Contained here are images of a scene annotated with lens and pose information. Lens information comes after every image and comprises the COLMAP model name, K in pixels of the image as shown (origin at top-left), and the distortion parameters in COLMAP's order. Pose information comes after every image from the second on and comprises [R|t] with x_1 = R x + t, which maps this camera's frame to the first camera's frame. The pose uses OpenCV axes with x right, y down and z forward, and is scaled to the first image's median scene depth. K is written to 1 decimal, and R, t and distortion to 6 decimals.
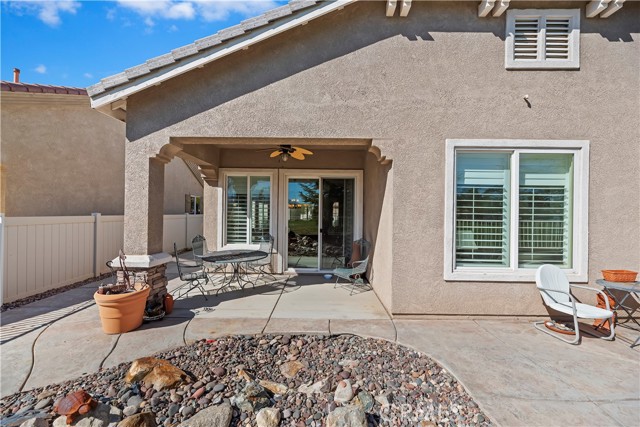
lens RADIAL K [[258.8, 0, 320.3], [0, 258.8, 215.8], [0, 0, 1]] dist [0.000009, -0.000109]
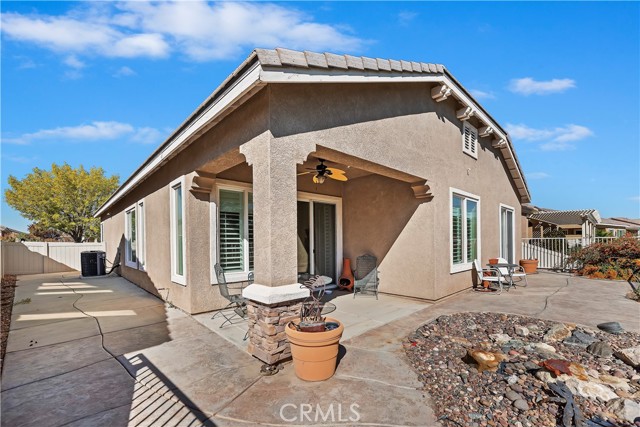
lens RADIAL K [[256.4, 0, 319.0], [0, 256.4, 241.2], [0, 0, 1]] dist [-0.000307, -0.000011]
pose [[0.734843, -0.021003, 0.677912, -1.163887], [0.018627, 0.999768, 0.010783, 0.012287], [-0.677981, 0.004703, 0.735064, 0.360440]]
